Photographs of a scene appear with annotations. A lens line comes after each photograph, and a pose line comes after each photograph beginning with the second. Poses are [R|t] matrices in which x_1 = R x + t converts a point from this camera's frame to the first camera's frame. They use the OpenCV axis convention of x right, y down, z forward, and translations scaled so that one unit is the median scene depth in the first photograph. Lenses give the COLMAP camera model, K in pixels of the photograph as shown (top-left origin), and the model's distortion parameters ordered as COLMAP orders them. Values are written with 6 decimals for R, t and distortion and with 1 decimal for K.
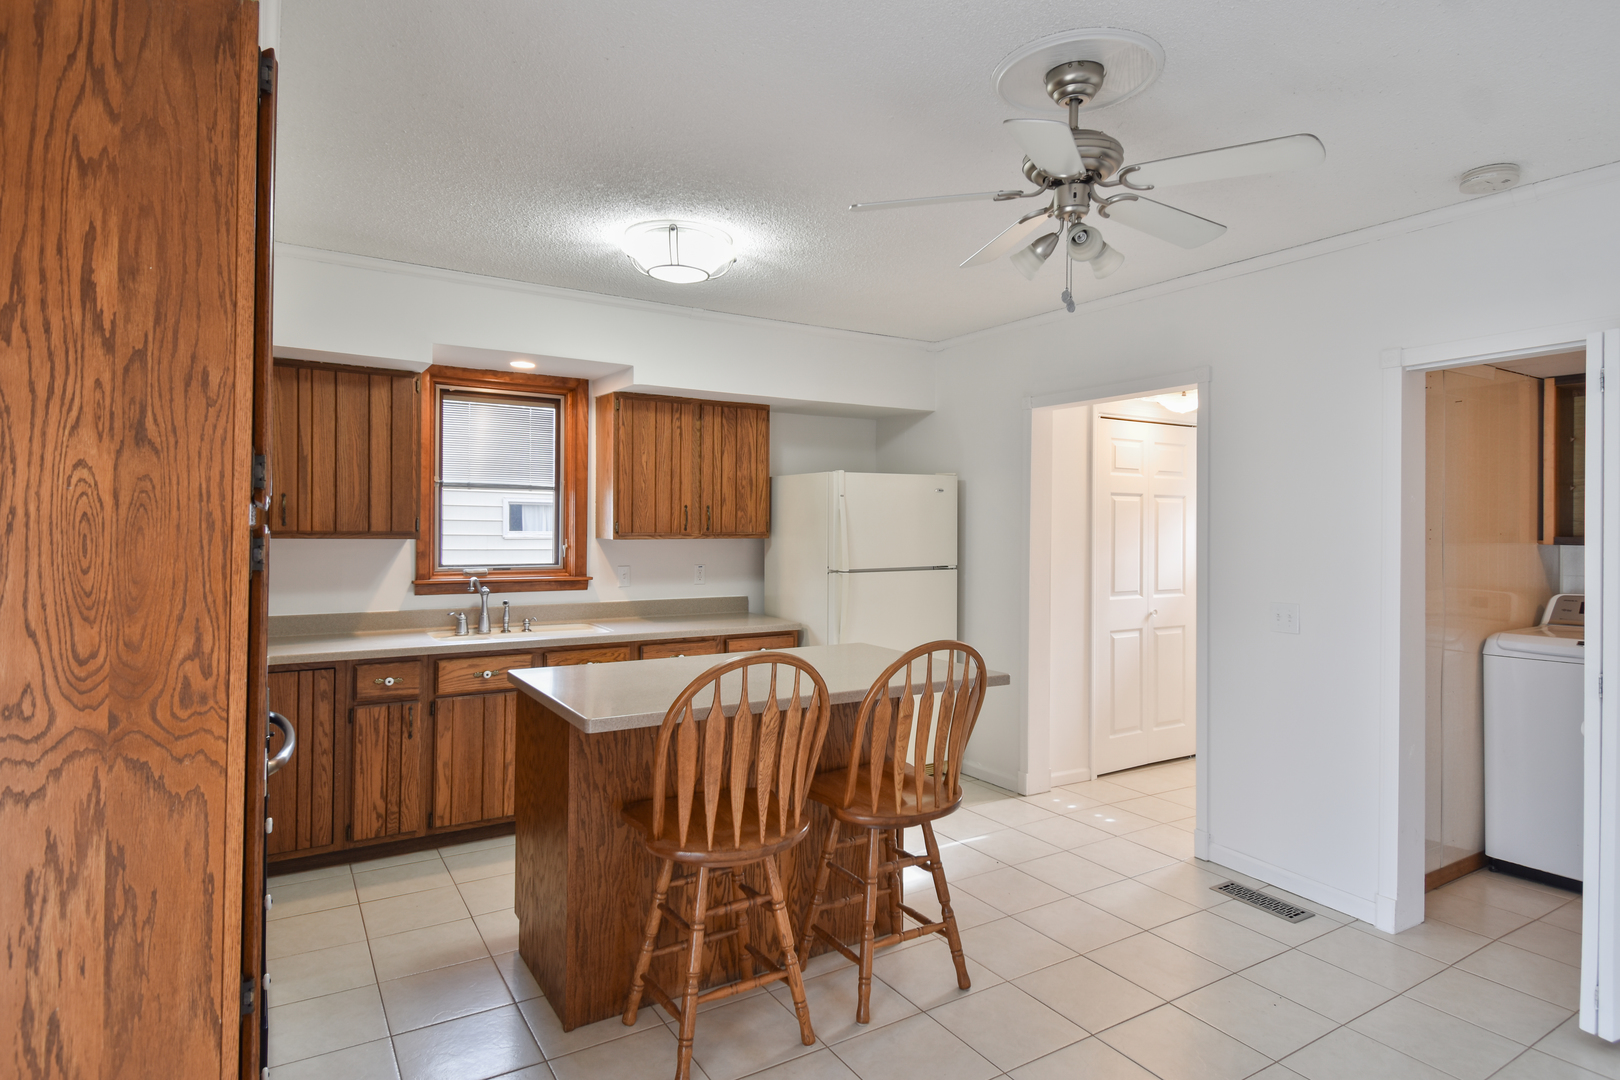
lens RADIAL K [[875.8, 0, 813.0], [0, 875.8, 522.3], [0, 0, 1]] dist [0.003035, -0.000810]
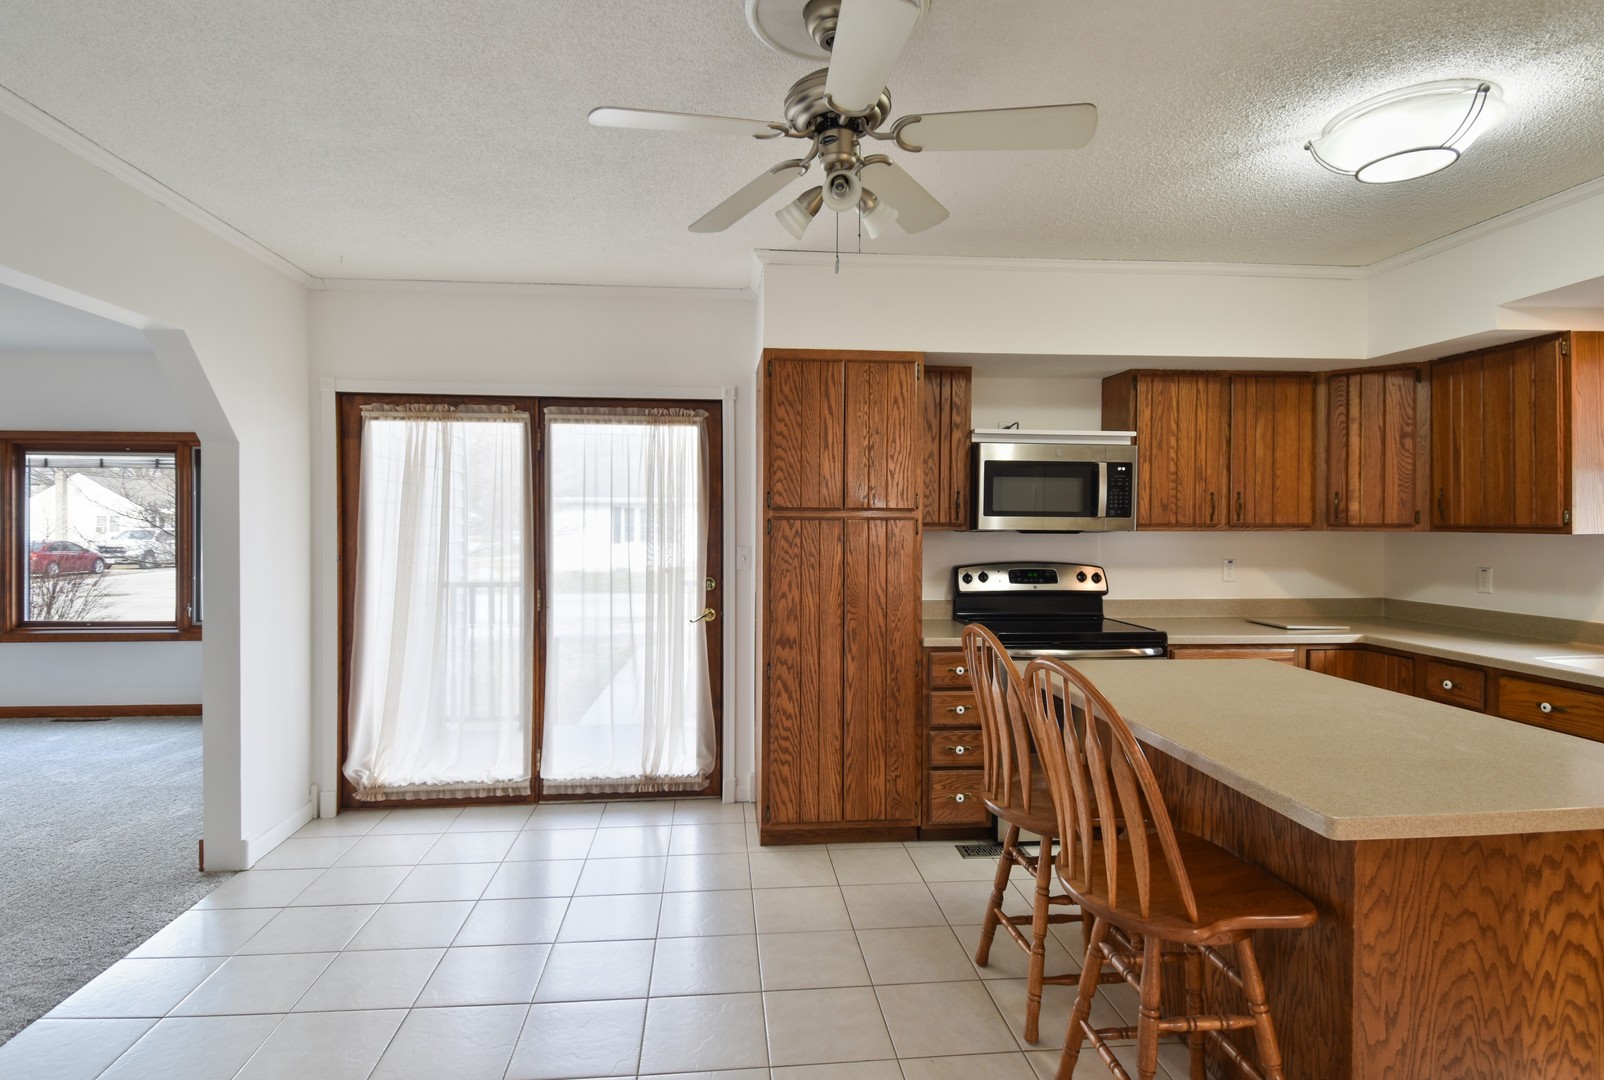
lens RADIAL K [[807.6, 0, 799.5], [0, 807.6, 530.3], [0, 0, 1]] dist [0.015186, -0.000787]
pose [[-0.450200, 0.003841, -0.892920, 0.515579], [0.002863, 0.999992, 0.002858, 0.010333], [0.892923, -0.001270, -0.450207, 0.658807]]
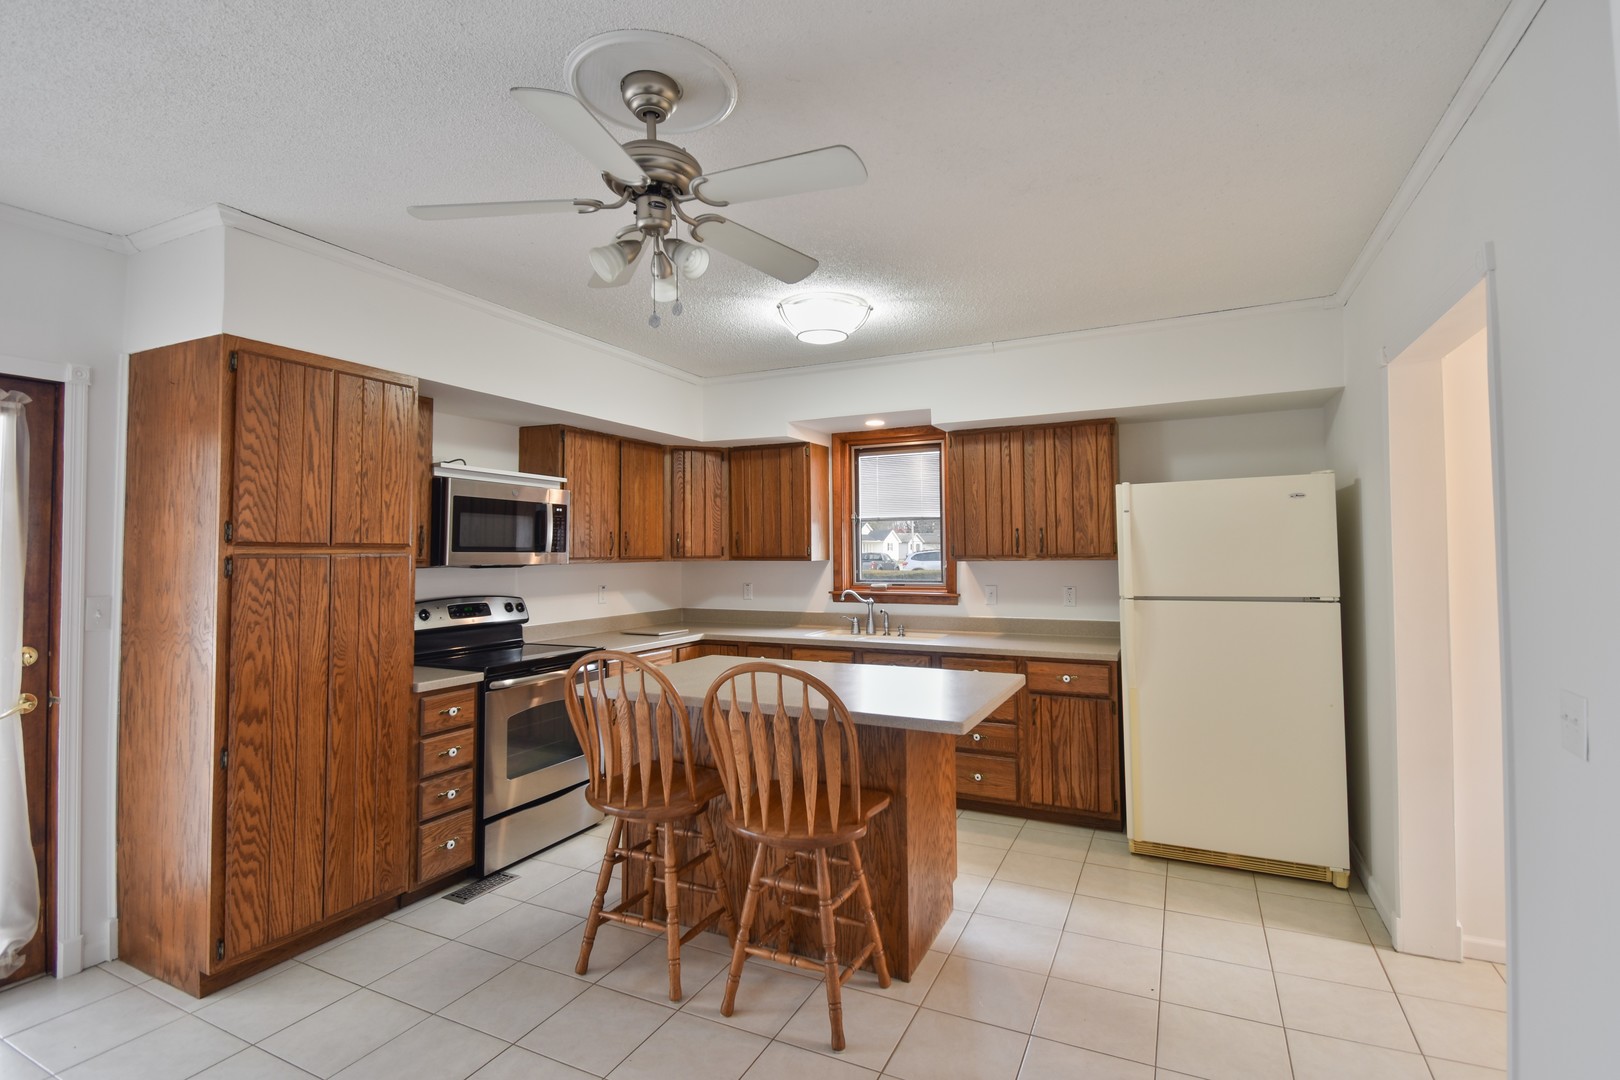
lens RADIAL K [[741.0, 0, 814.2], [0, 741.0, 536.0], [0, 0, 1]] dist [-0.008790, -0.004002]
pose [[0.528849, -0.028078, -0.848251, 0.518505], [0.017183, 0.999602, -0.022375, 0.005555], [0.848542, -0.002743, 0.529121, 0.359355]]
